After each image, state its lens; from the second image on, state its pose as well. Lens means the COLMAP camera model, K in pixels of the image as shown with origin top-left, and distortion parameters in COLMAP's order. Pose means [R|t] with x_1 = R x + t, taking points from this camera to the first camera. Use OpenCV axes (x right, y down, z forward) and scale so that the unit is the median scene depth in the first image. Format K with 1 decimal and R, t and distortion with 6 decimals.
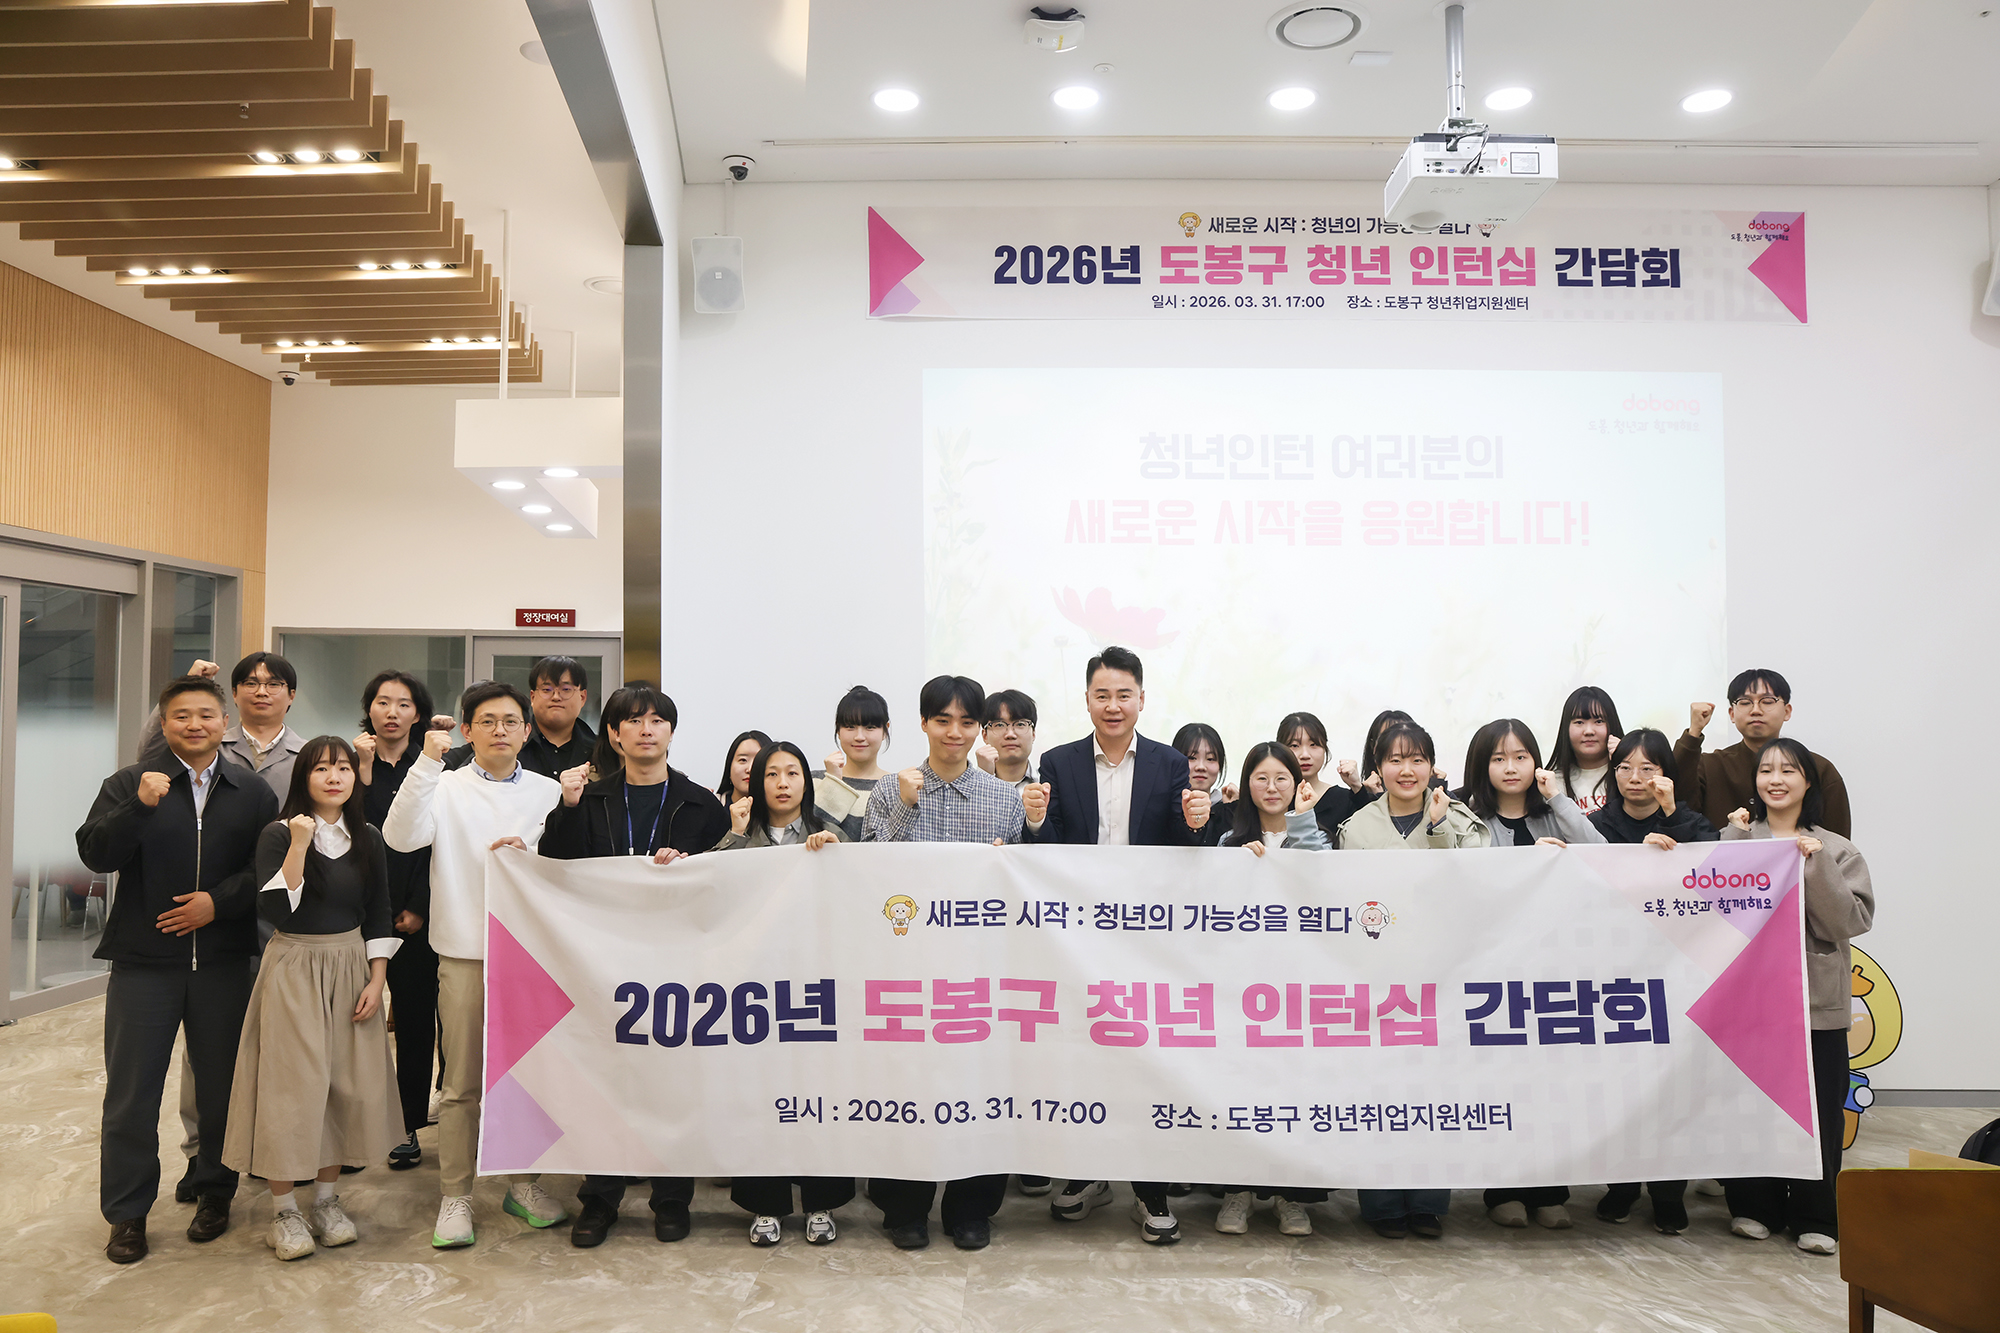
lens RADIAL K [[1377.9, 0, 996.4], [0, 1377.9, 664.1], [0, 0, 1]] dist [-0.099803, 0.066681]
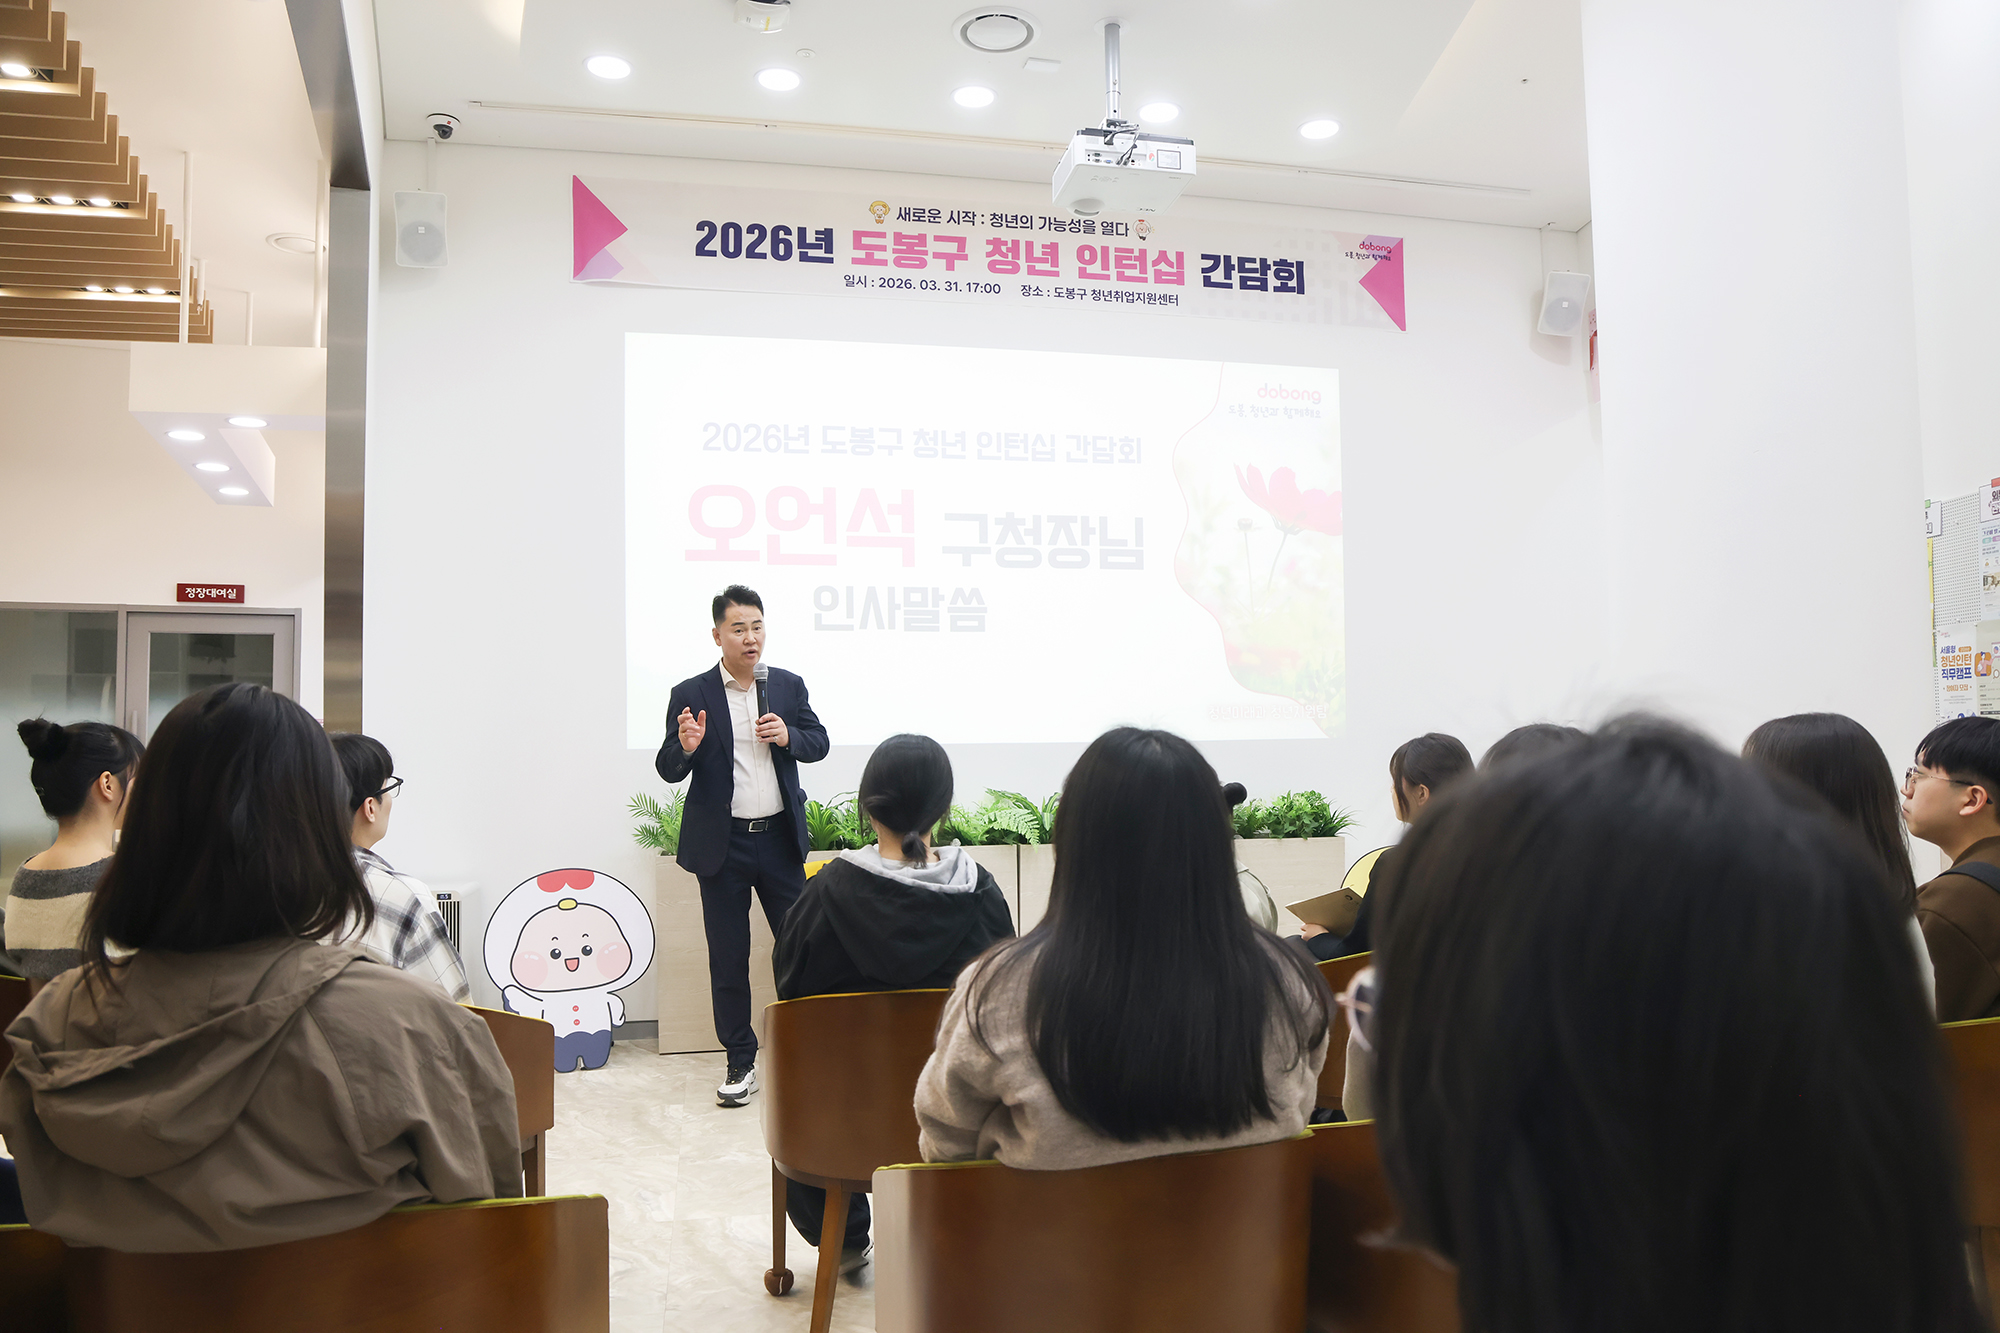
lens RADIAL K [[1377.9, 0, 1005.5], [0, 1377.9, 662.2], [0, 0, 1]] dist [-0.099803, 0.066681]
pose [[0.971989, 0.001358, 0.235021, -0.015380], [0.003333, 0.999803, -0.019564, 0.057700], [-0.235001, 0.019799, 0.971793, -0.071838]]
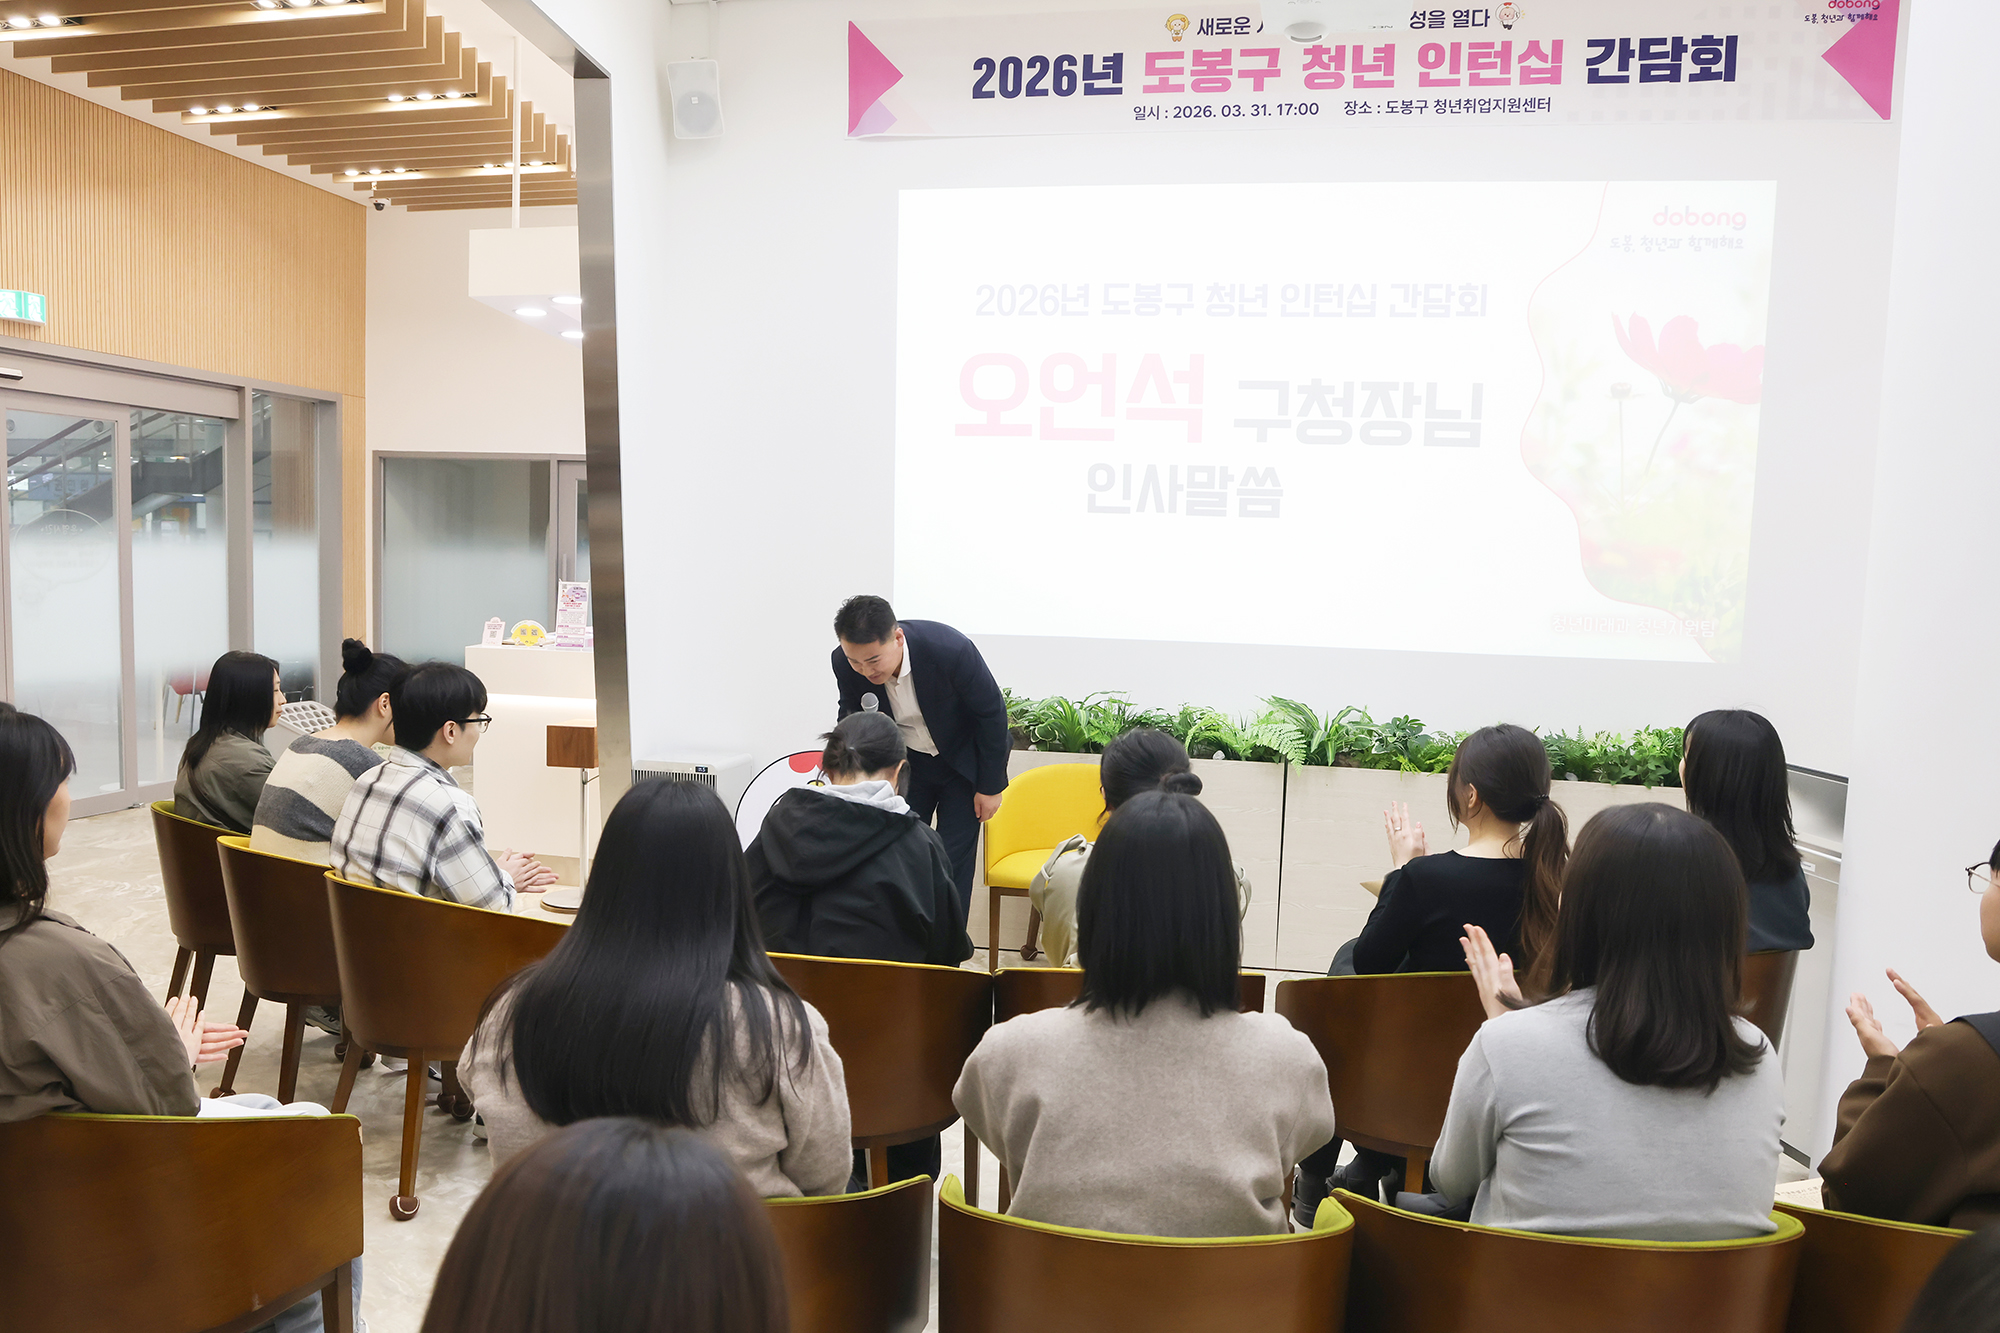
lens RADIAL K [[1530.5, 0, 962.0], [0, 1530.5, 708.7], [0, 0, 1]] dist [-0.102649, 0.066892]
pose [[0.979661, 0.046480, -0.195201, 0.221053], [-0.019764, 0.990424, 0.136639, 0.003530], [0.199683, -0.130002, 0.971198, -0.093542]]
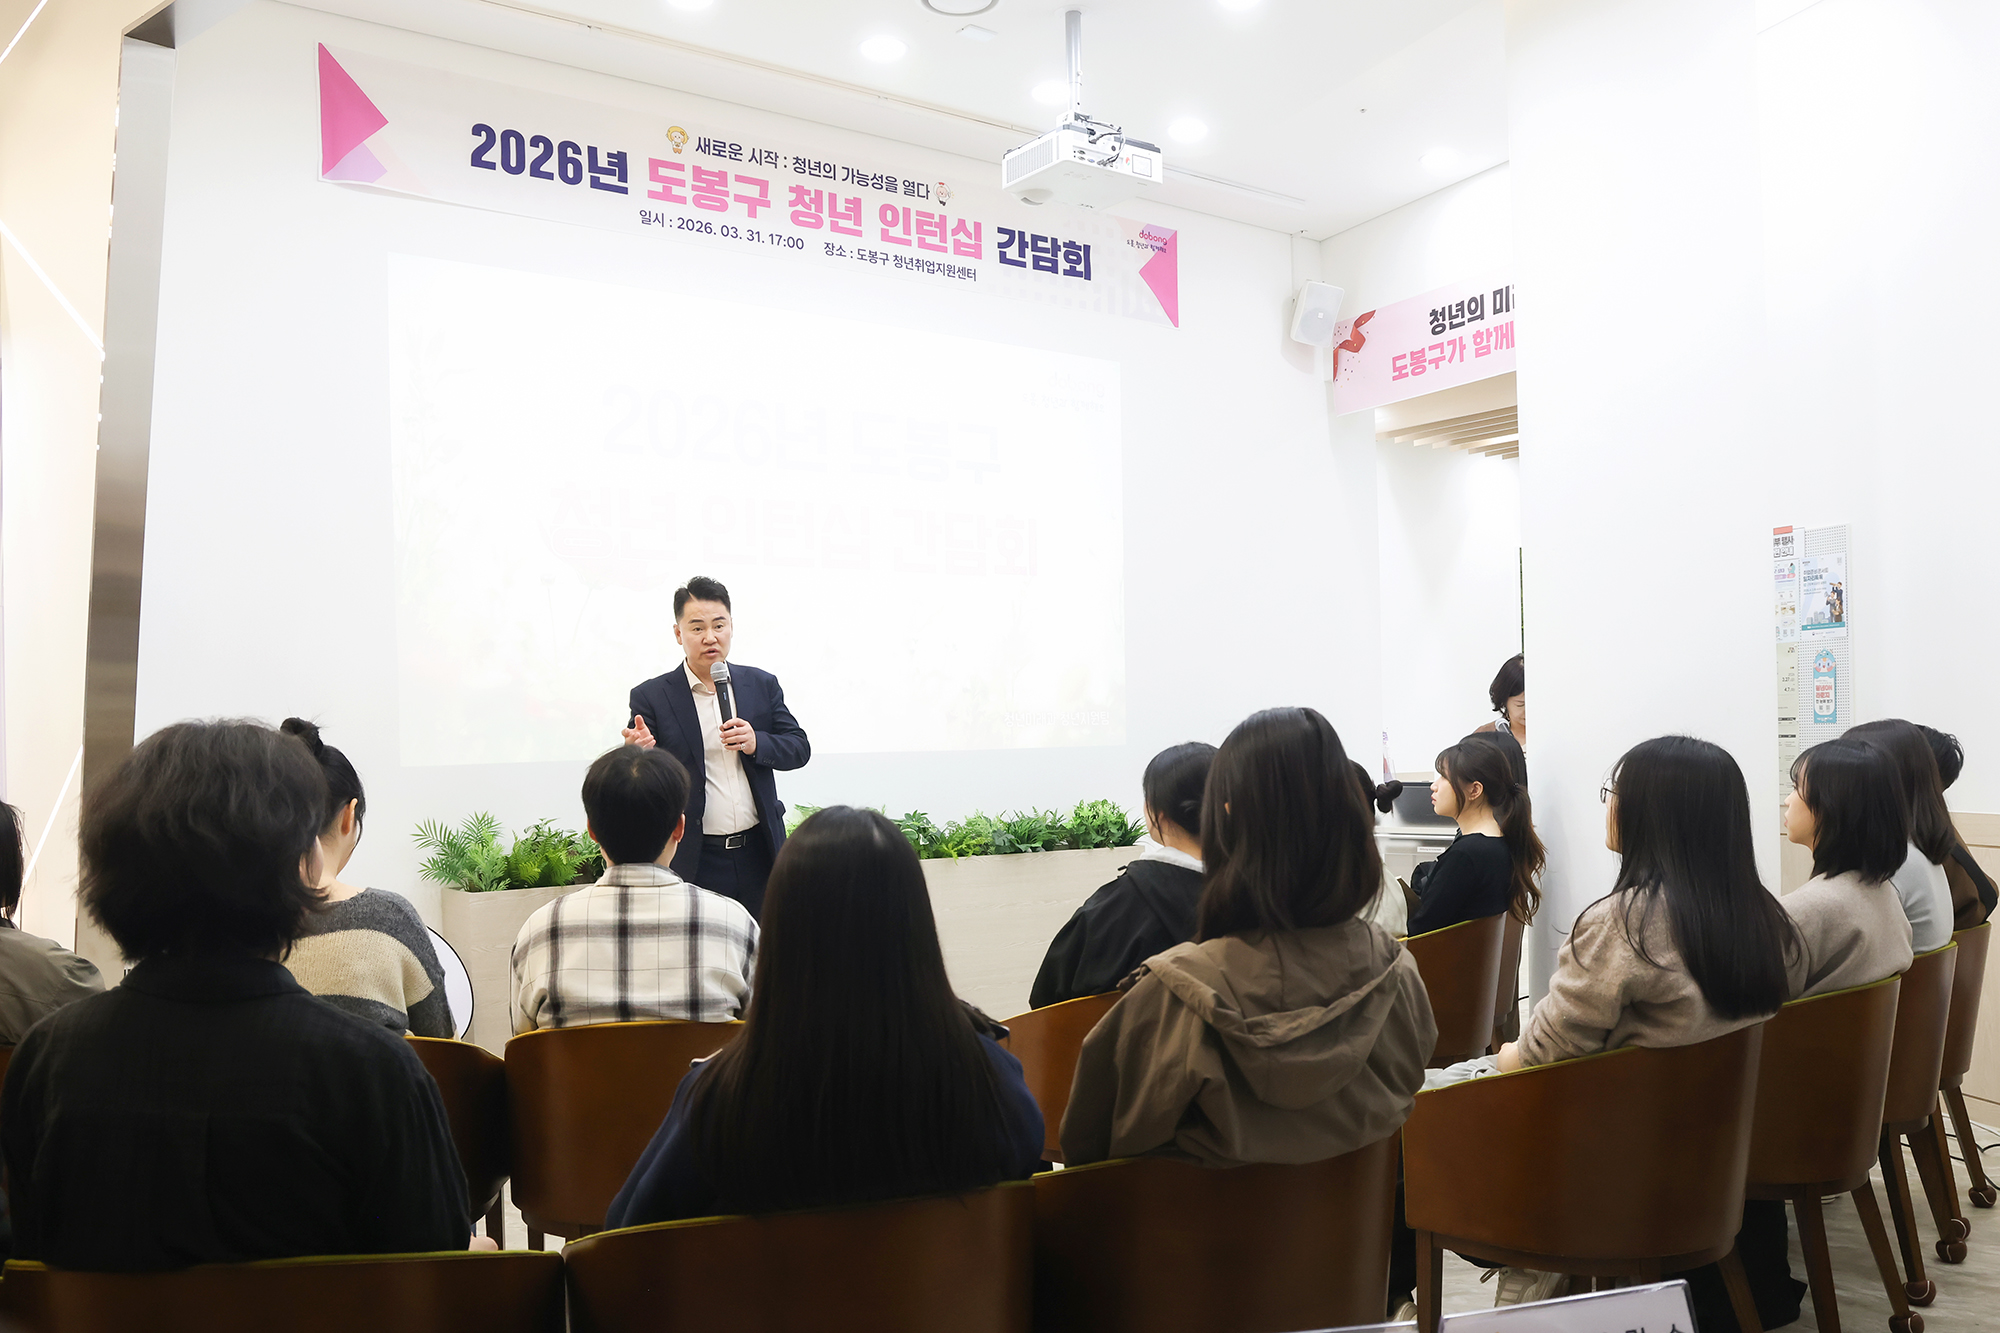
lens RADIAL K [[1699.0, 0, 1049.2], [0, 1699.0, 739.5], [0, 0, 1]] dist [-0.109392, 0.081883]
pose [[0.777592, -0.016699, 0.628547, -0.387983], [-0.003093, 0.999534, 0.030383, 0.052856], [-0.628761, -0.025570, 0.777178, -0.060611]]
